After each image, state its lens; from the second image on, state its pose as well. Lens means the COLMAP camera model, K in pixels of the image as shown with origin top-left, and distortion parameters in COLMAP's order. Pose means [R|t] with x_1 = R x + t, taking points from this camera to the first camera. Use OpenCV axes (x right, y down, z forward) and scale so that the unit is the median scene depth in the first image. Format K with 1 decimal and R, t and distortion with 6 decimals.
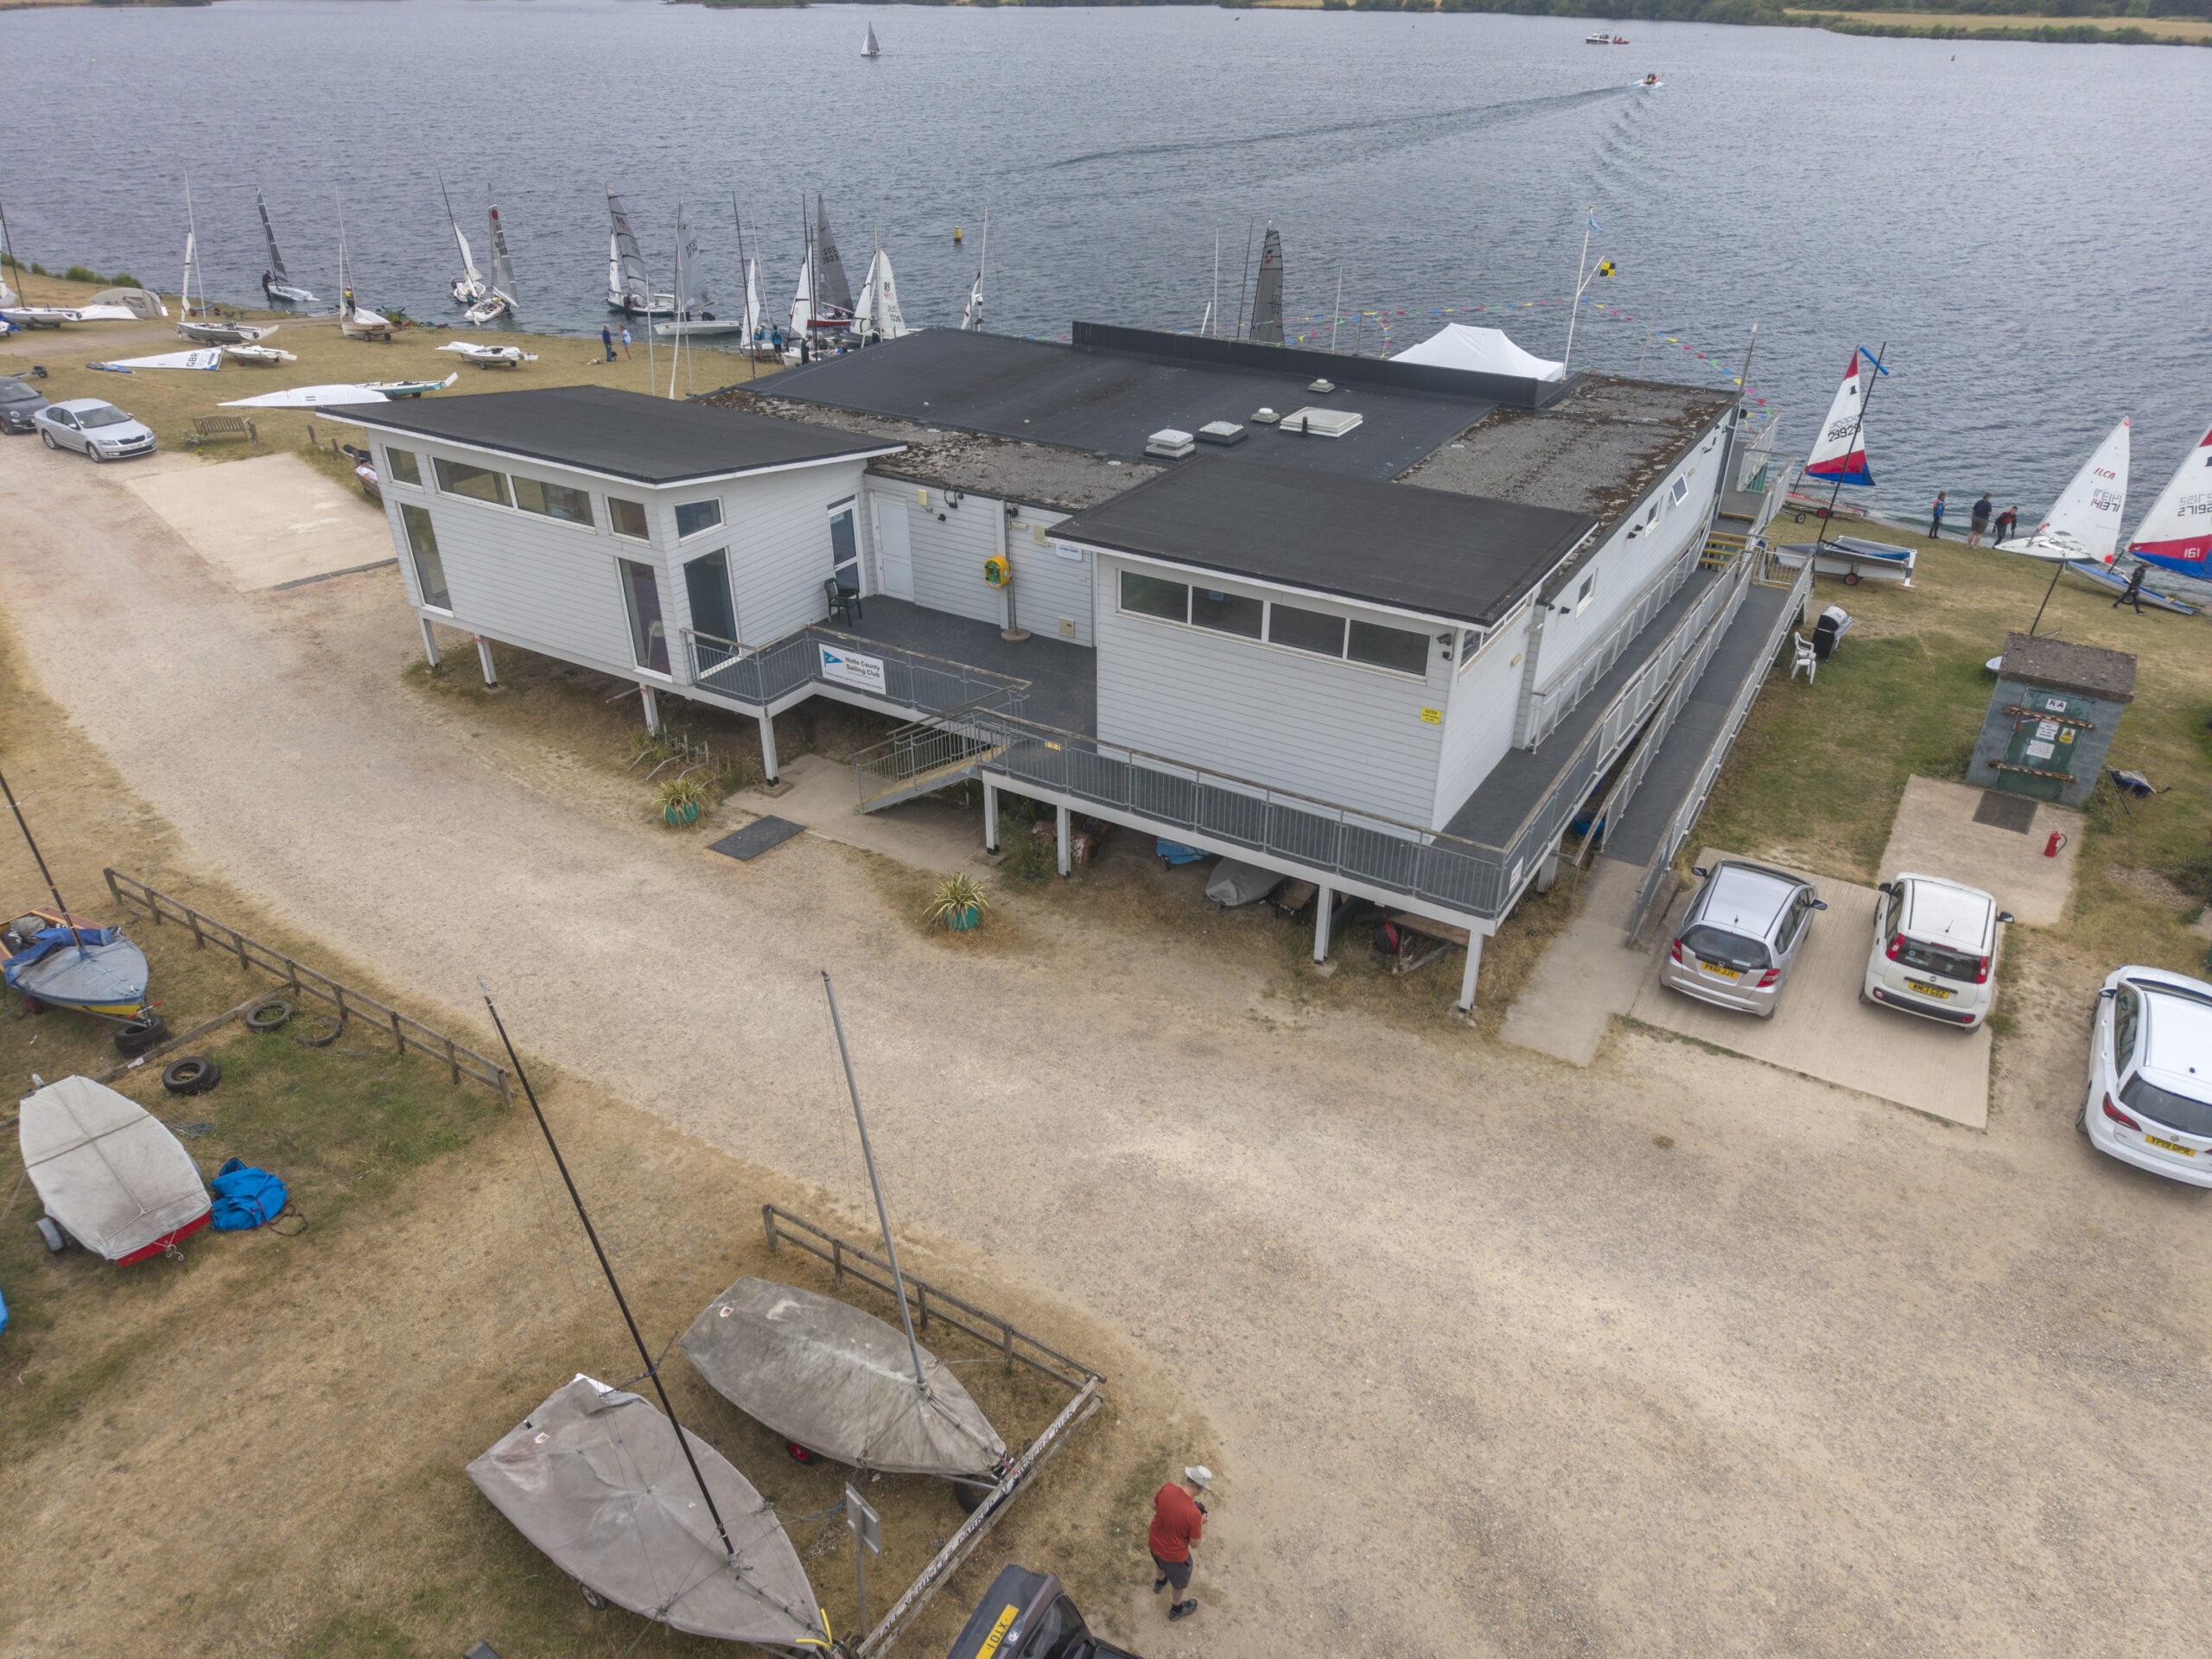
lens RADIAL K [[1464.7, 0, 1106.0], [0, 1464.7, 829.5], [0, 0, 1]] dist [0.013499, -0.010211]
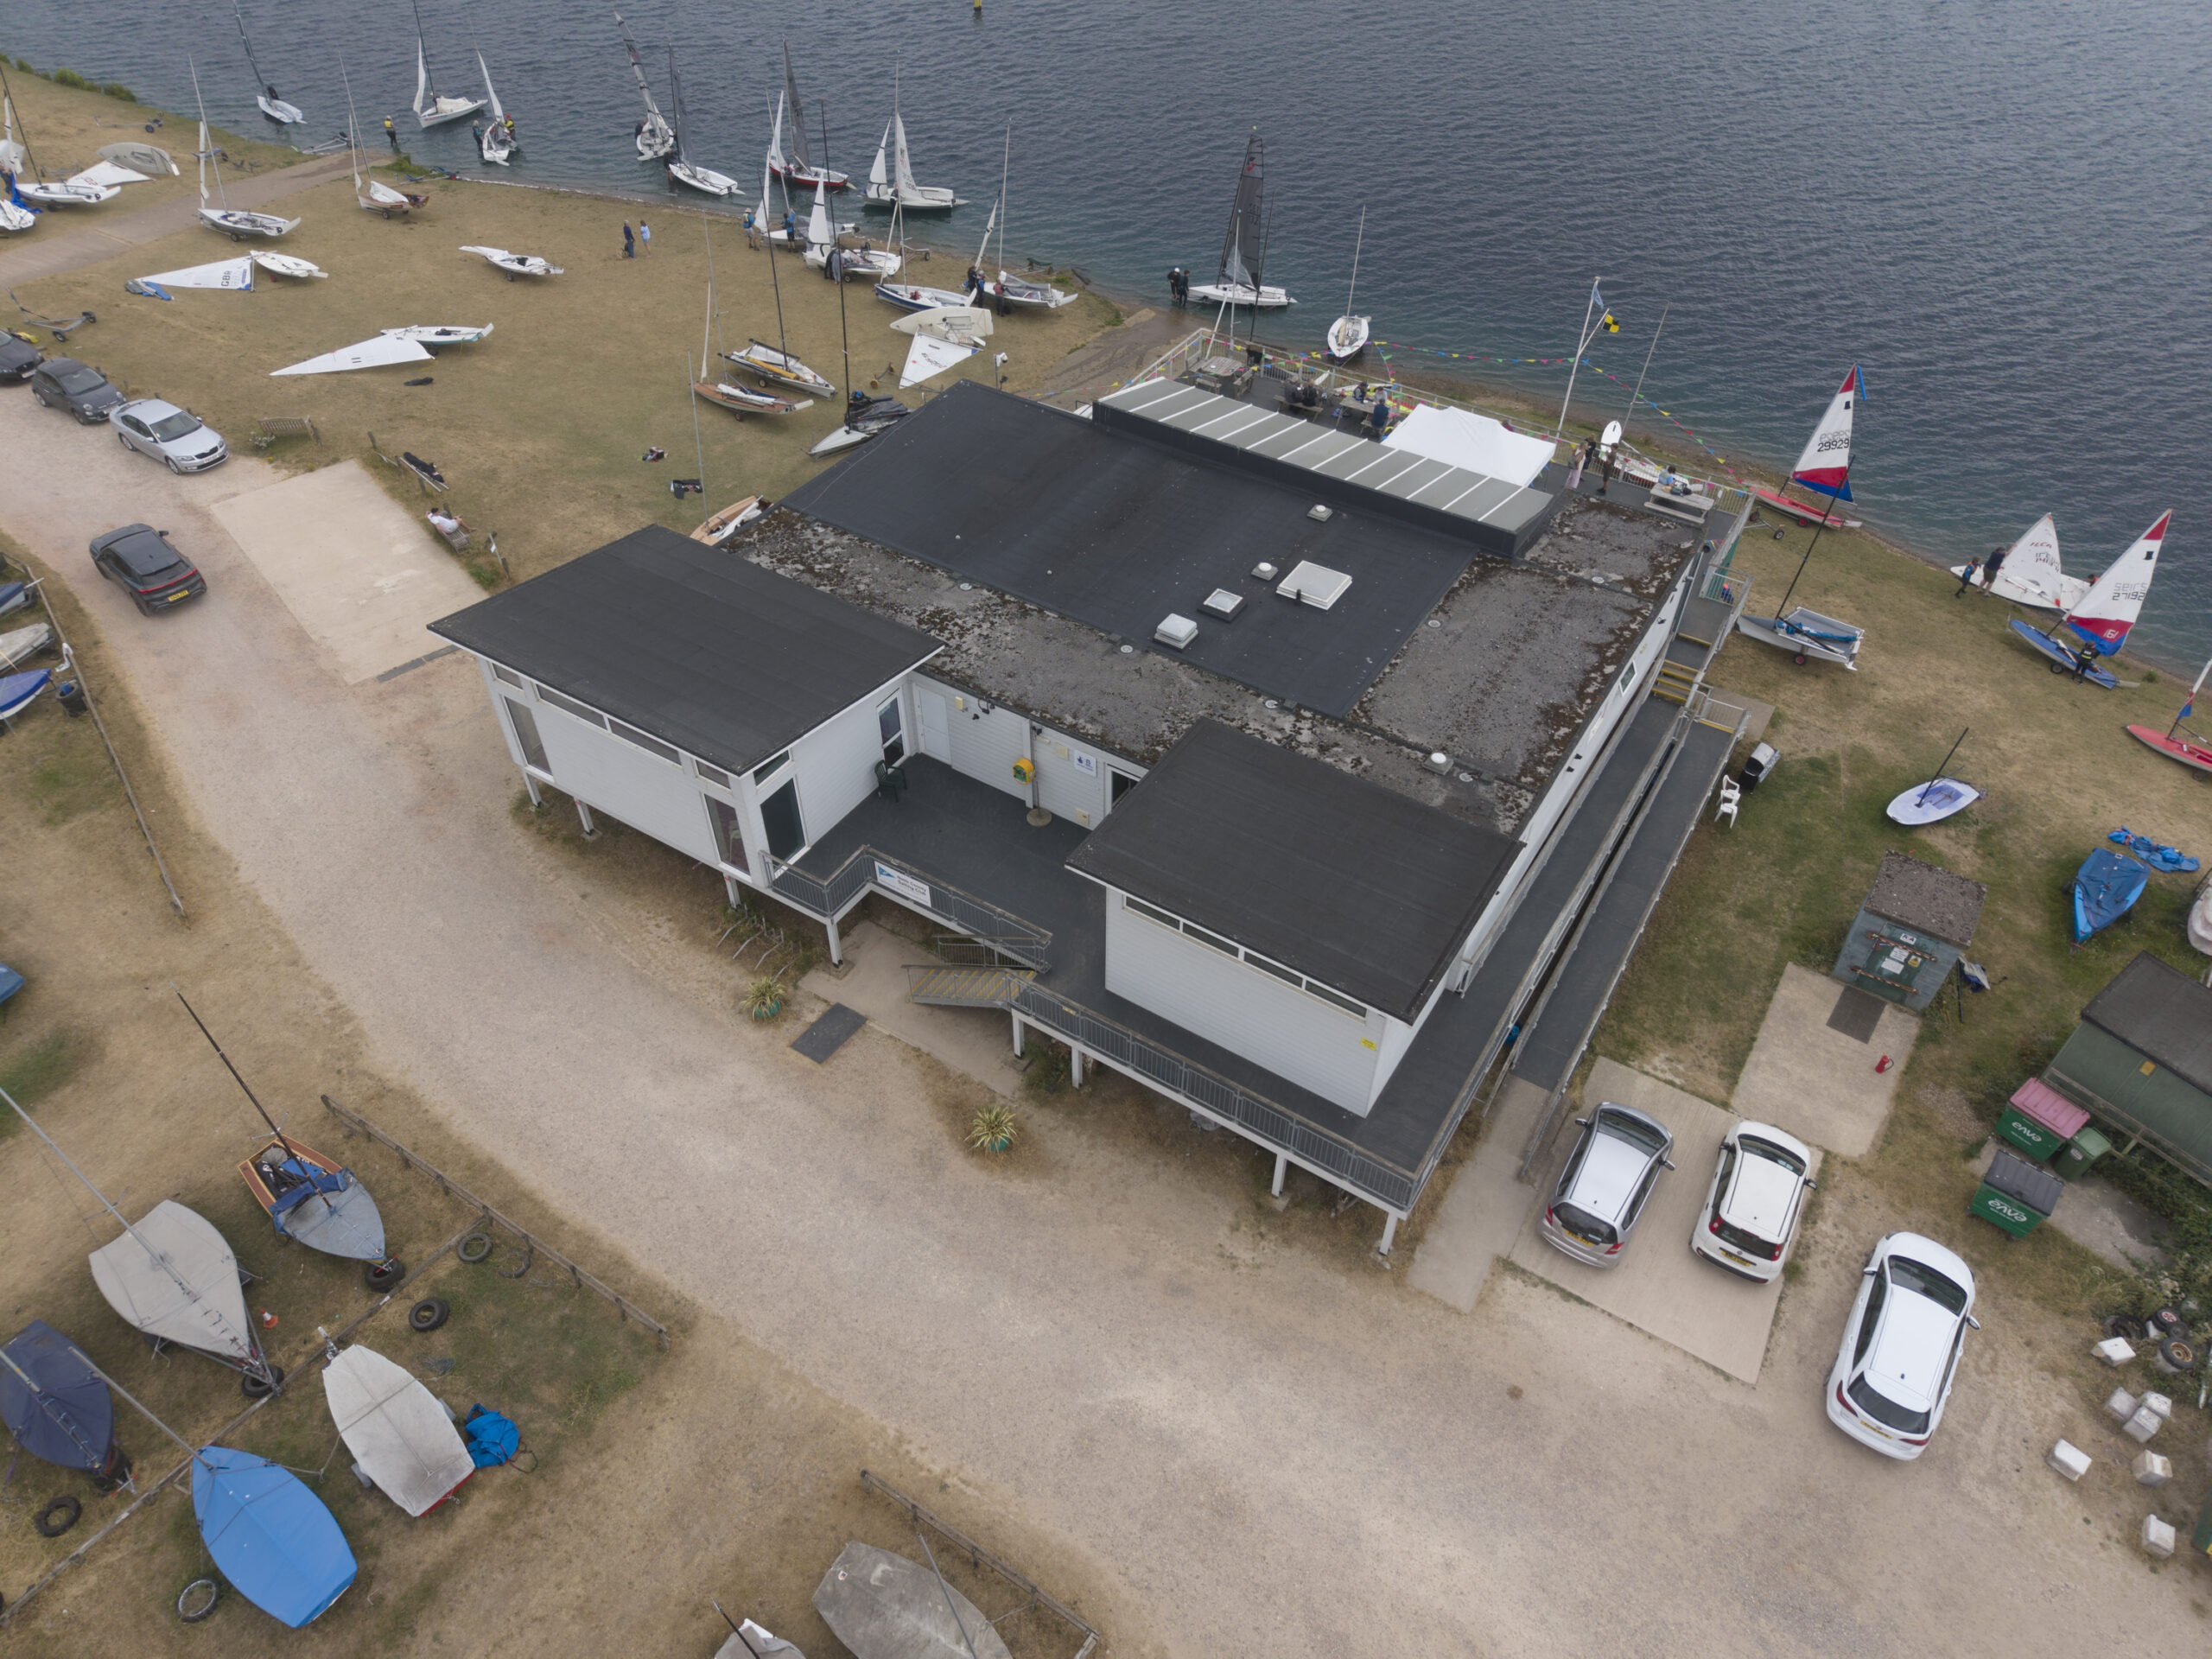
lens RADIAL K [[1464.7, 0, 1106.0], [0, 1464.7, 829.5], [0, 0, 1]] dist [0.013499, -0.010211]
pose [[0.999782, 0.019456, -0.007526, 0.000978], [-0.017236, 0.973656, 0.227368, -0.514884], [0.011752, -0.227189, 0.973780, -0.181299]]
